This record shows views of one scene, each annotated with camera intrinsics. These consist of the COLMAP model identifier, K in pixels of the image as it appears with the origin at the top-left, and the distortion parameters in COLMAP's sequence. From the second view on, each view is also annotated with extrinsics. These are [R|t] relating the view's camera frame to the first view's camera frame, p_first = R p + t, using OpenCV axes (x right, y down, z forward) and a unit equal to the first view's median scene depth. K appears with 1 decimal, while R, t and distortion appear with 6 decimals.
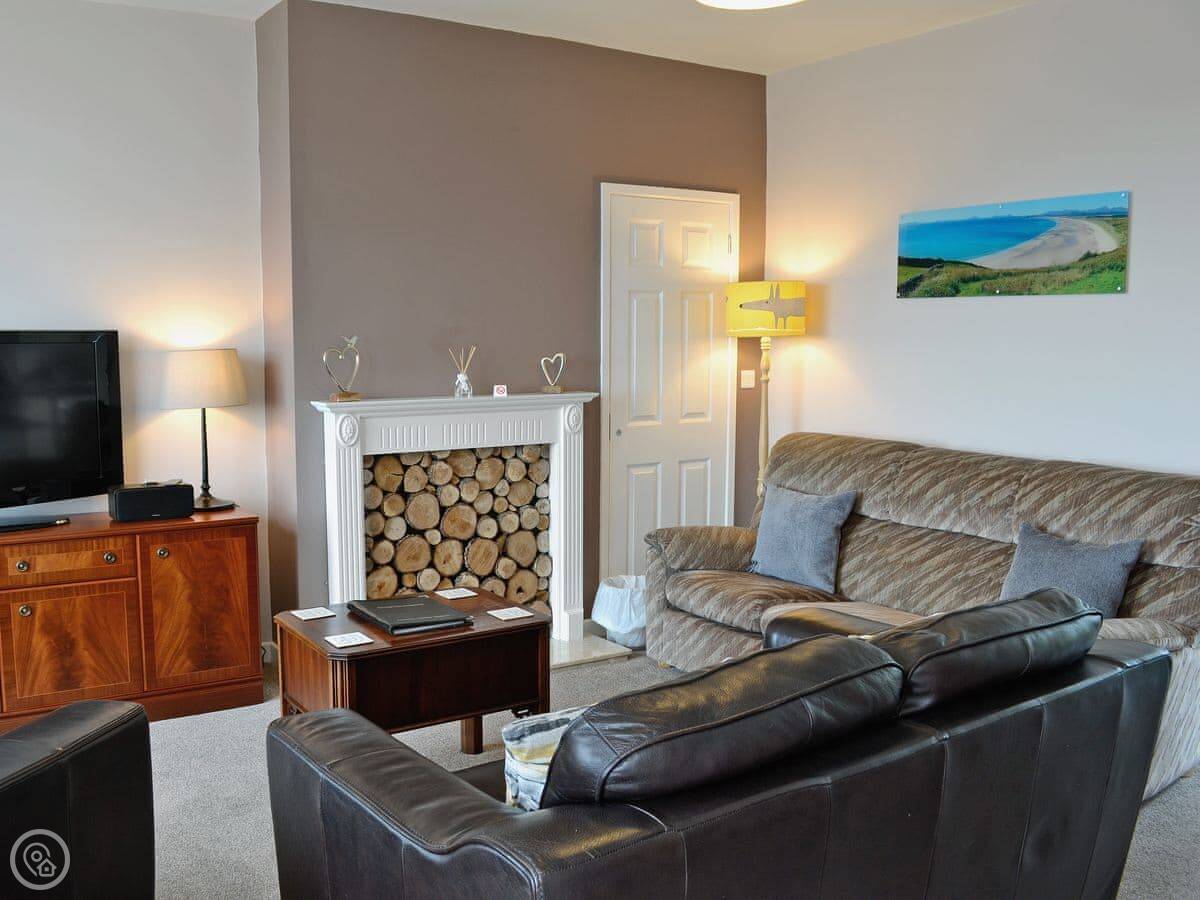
lens RADIAL K [[1108.0, 0, 600.0], [0, 1108.0, 450.0], [0, 0, 1]] dist [-0.063951, -0.013865]
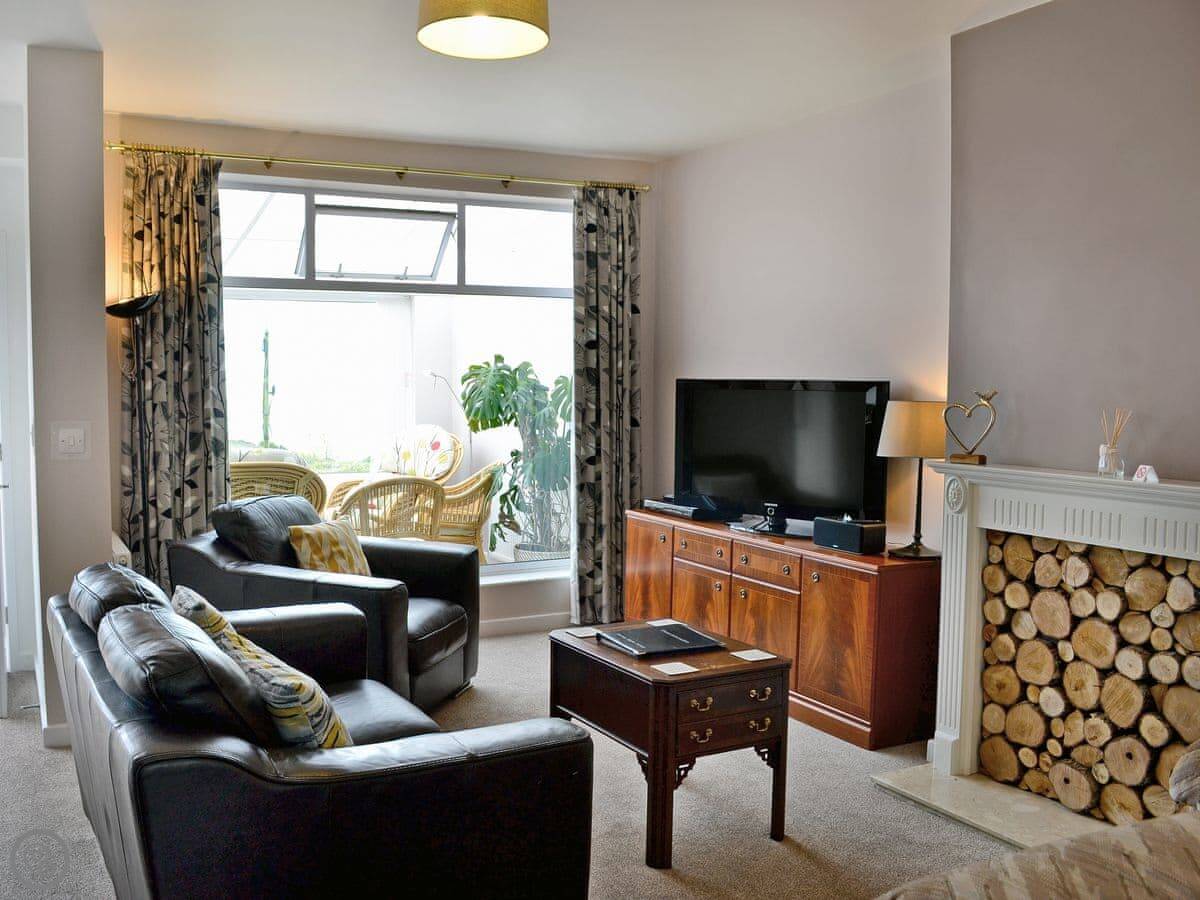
lens RADIAL K [[1108.0, 0, 600.0], [0, 1108.0, 450.0], [0, 0, 1]] dist [-0.063951, -0.013865]
pose [[-0.087683, 0.060789, -0.994292, 0.631758], [-0.121190, 0.990071, 0.071219, -0.076191], [0.988749, 0.126743, -0.079445, 0.717877]]
